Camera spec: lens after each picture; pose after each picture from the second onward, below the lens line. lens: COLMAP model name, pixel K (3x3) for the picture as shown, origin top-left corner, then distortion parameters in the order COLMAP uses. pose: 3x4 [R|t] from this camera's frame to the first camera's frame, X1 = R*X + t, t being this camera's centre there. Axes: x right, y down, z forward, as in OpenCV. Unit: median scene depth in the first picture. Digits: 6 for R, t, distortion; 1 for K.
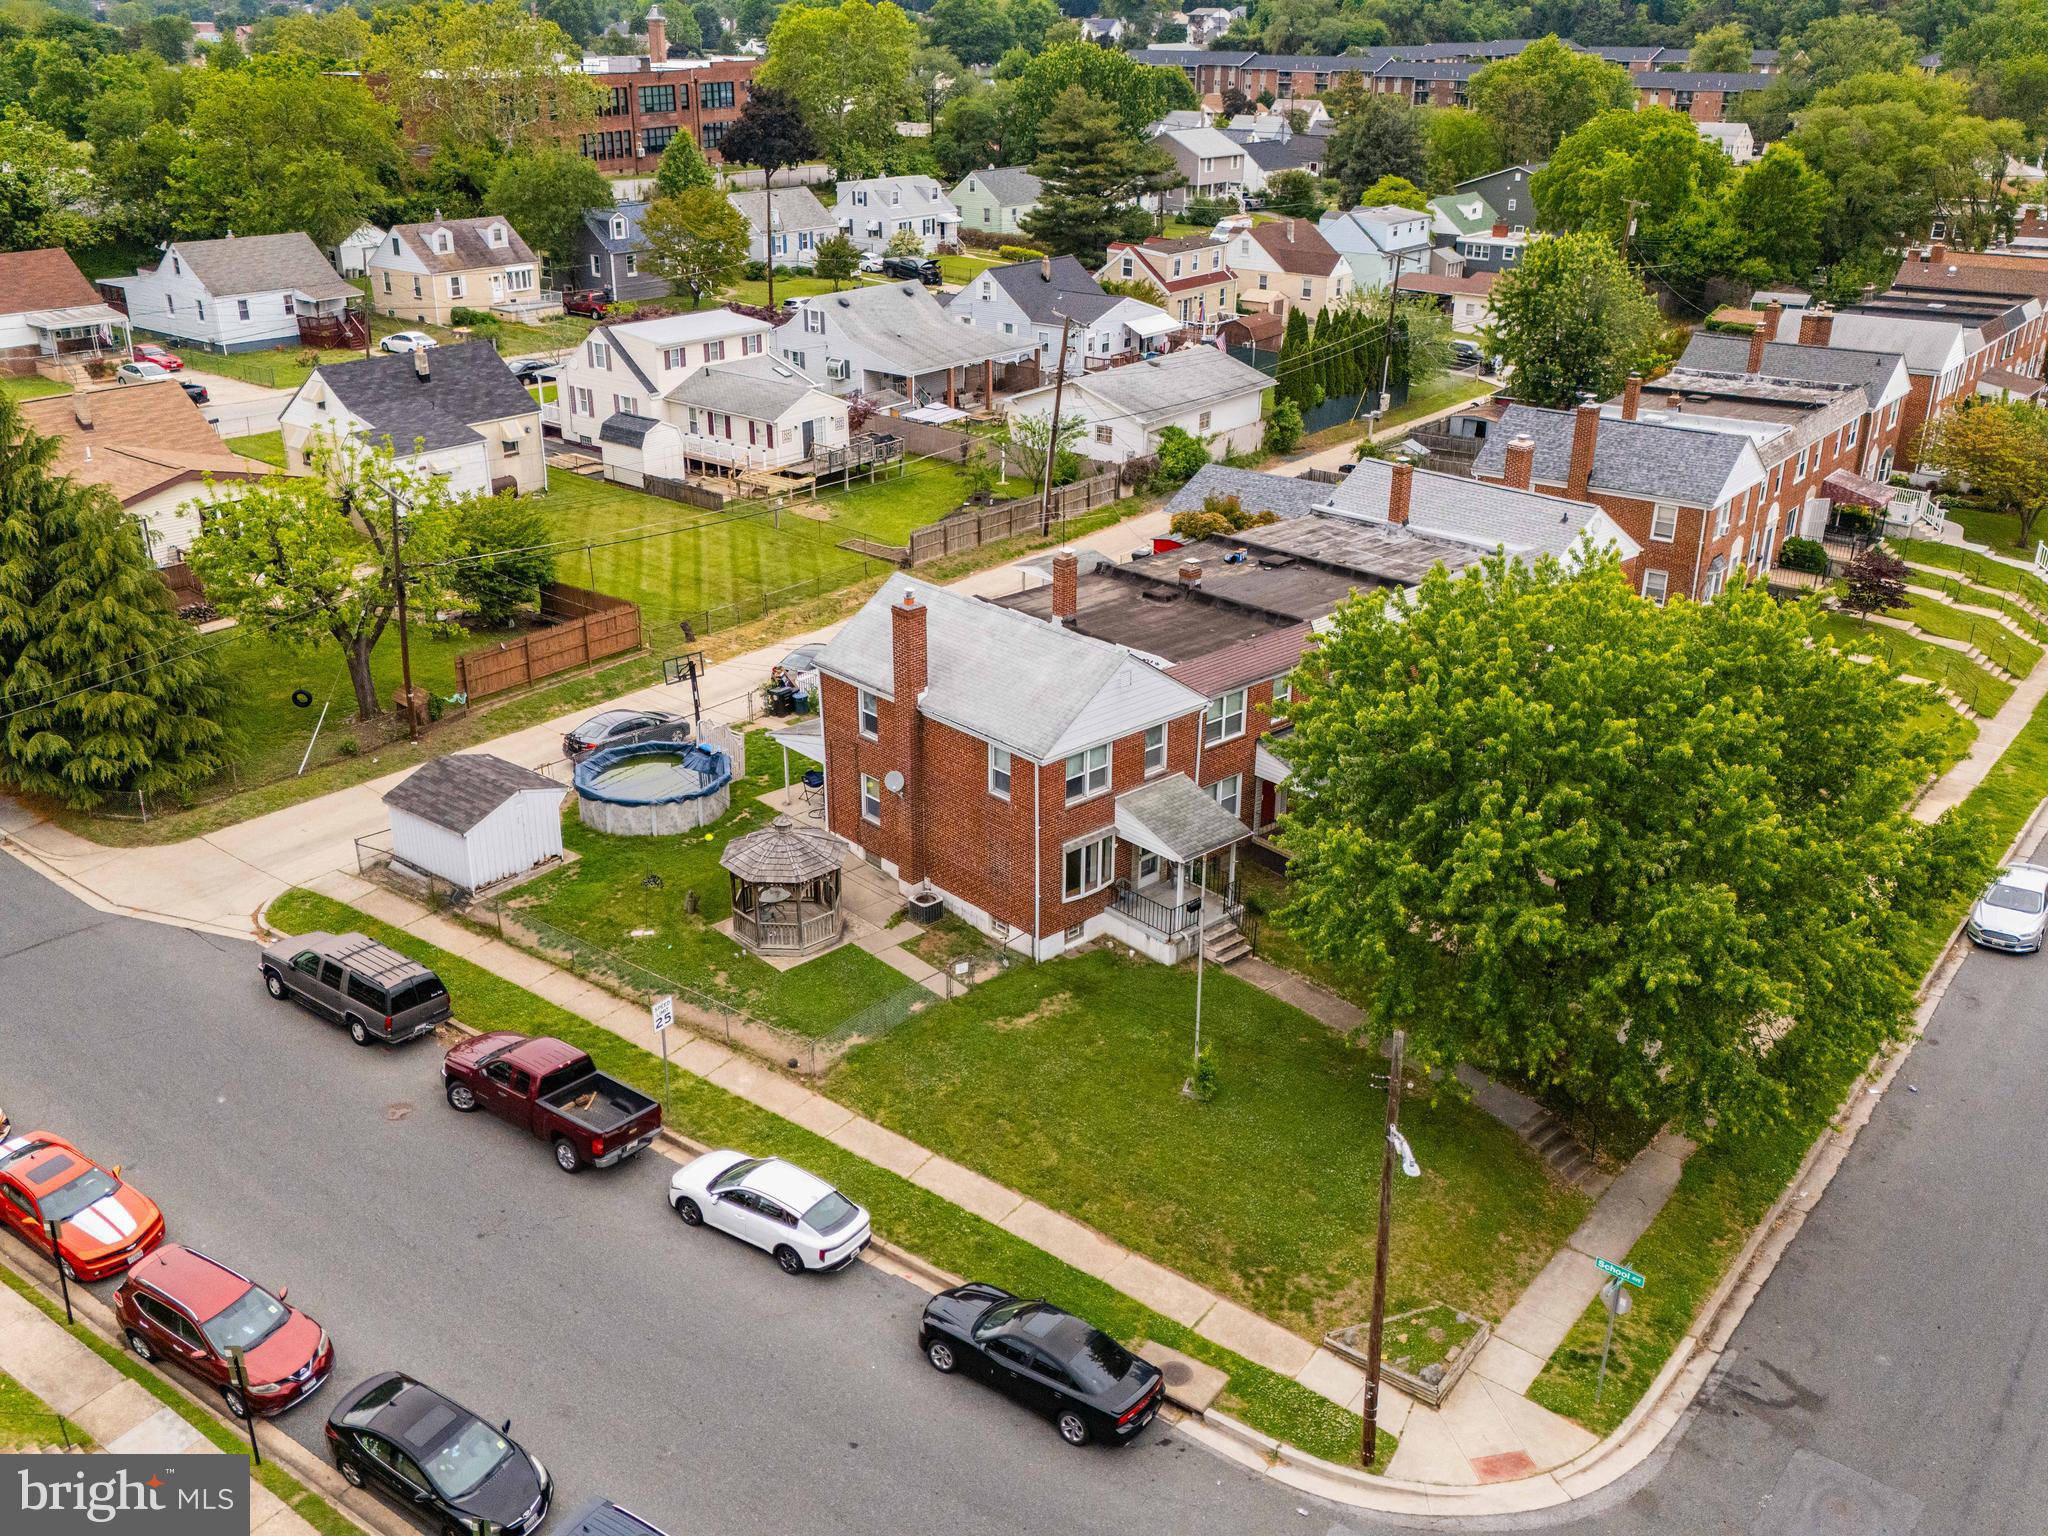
lens RADIAL K [[1760.1, 0, 1025.8], [0, 1760.1, 758.5], [0, 0, 1]] dist [0.113429, -0.175589]
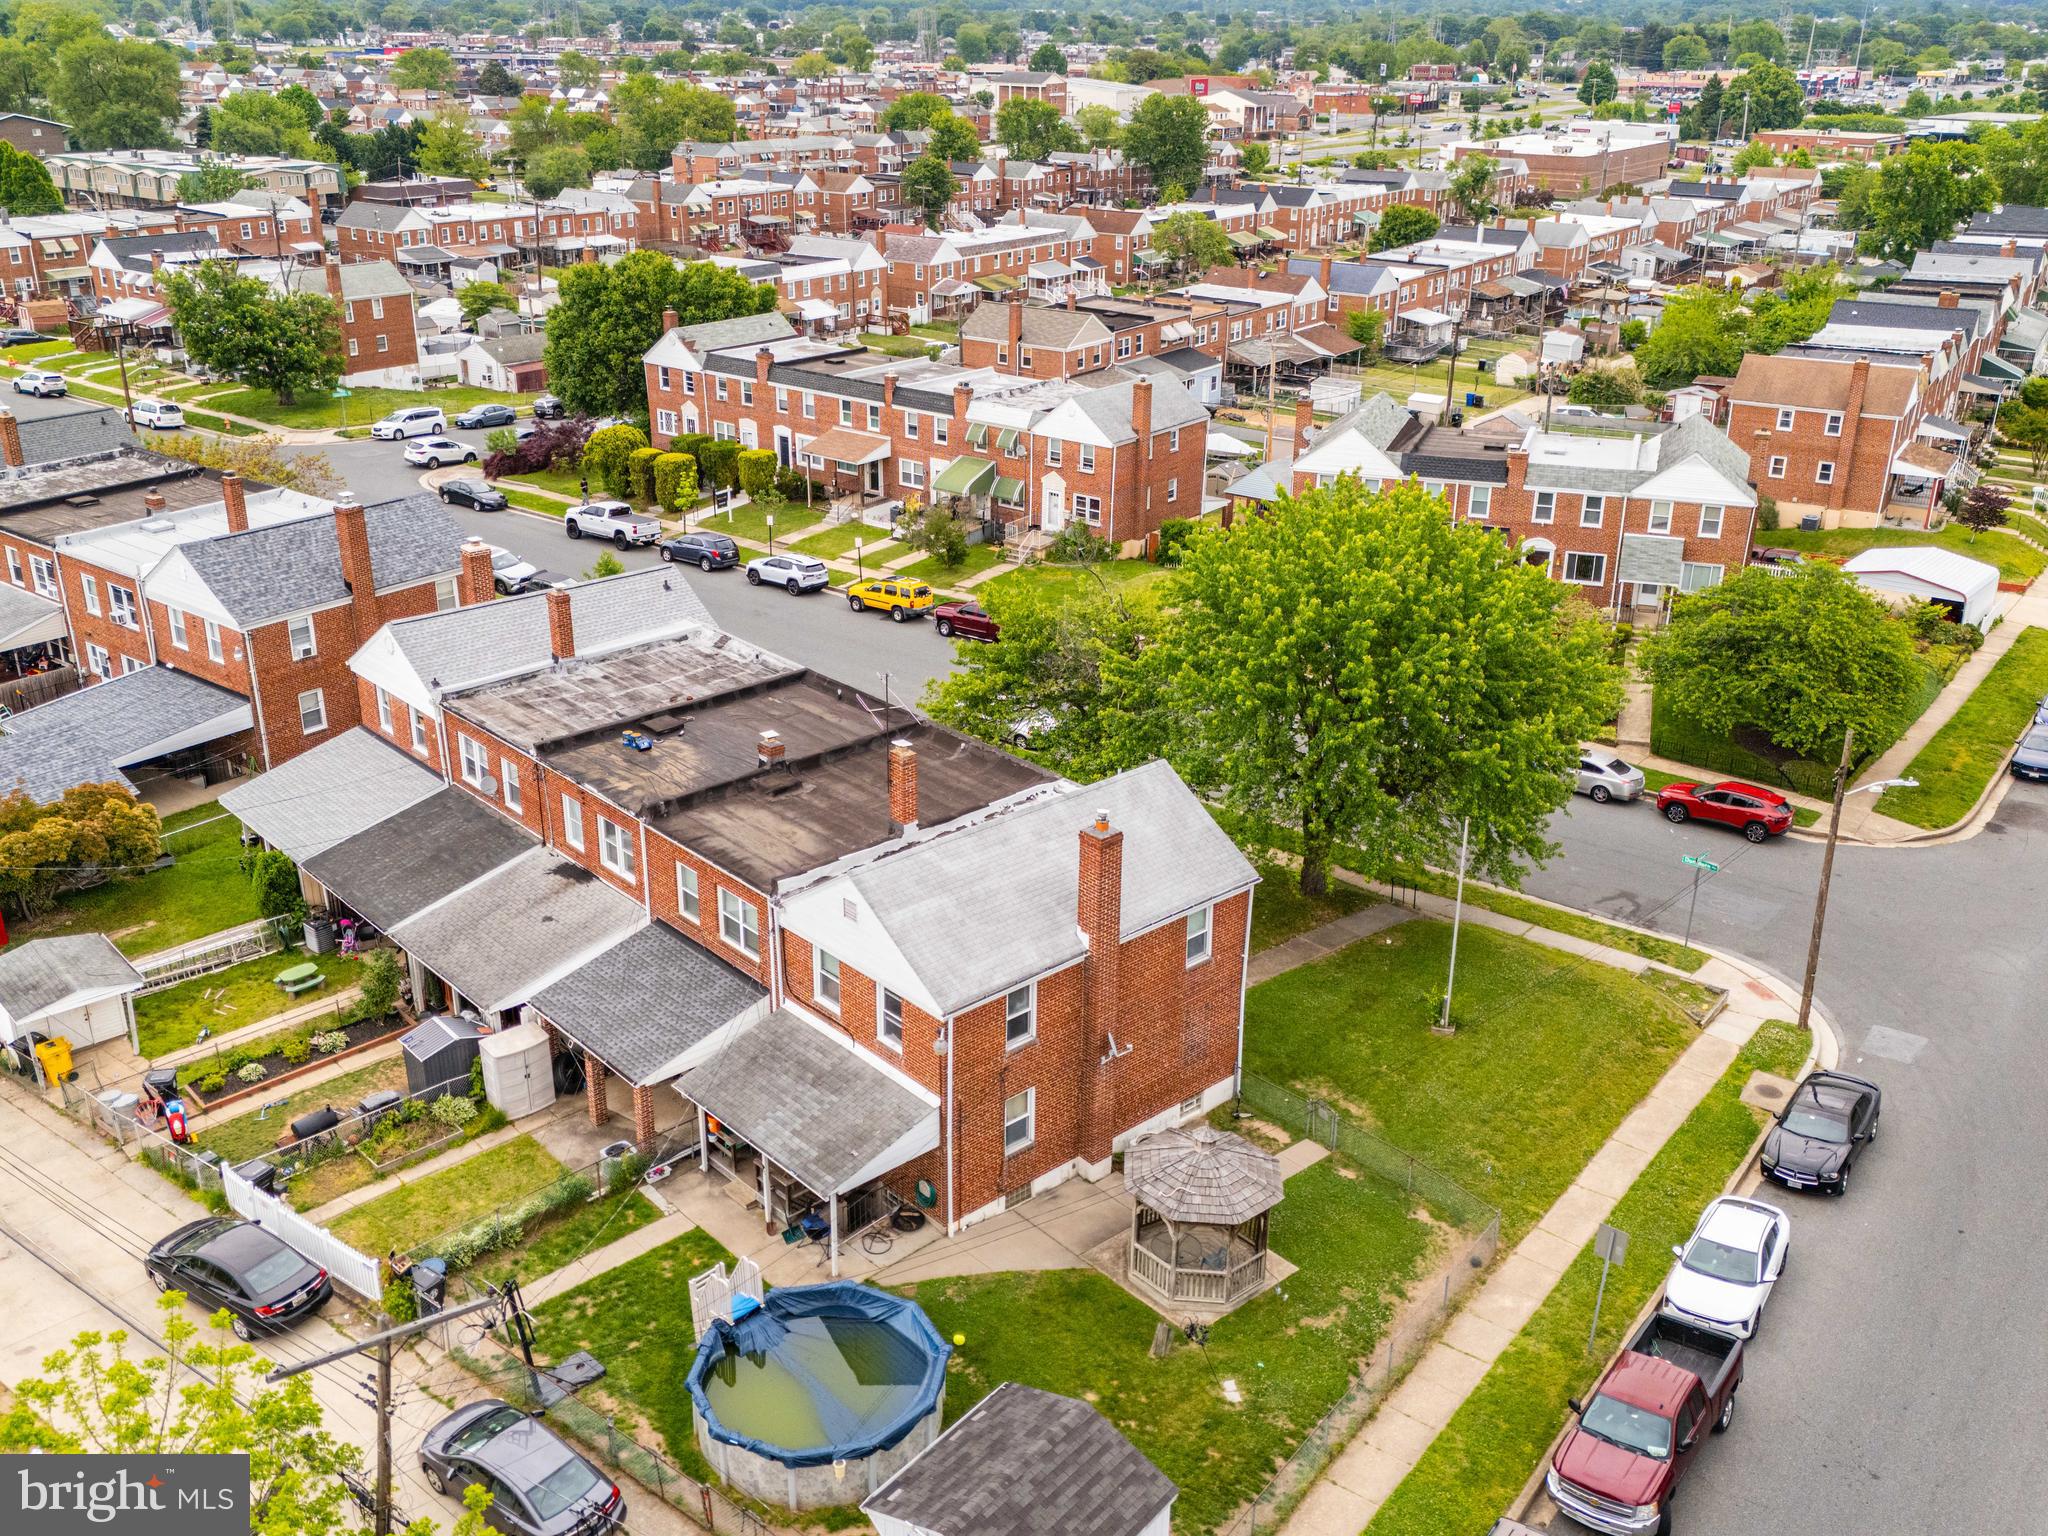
lens RADIAL K [[1857.2, 0, 1024.0], [0, 1857.2, 768.0], [0, 0, 1]] dist [0.054704, -0.024847]
pose [[0.015478, -0.381434, 0.924266, -0.769505], [0.390595, 0.853235, 0.345580, -0.384255], [-0.920432, 0.355665, 0.162193, 0.814899]]
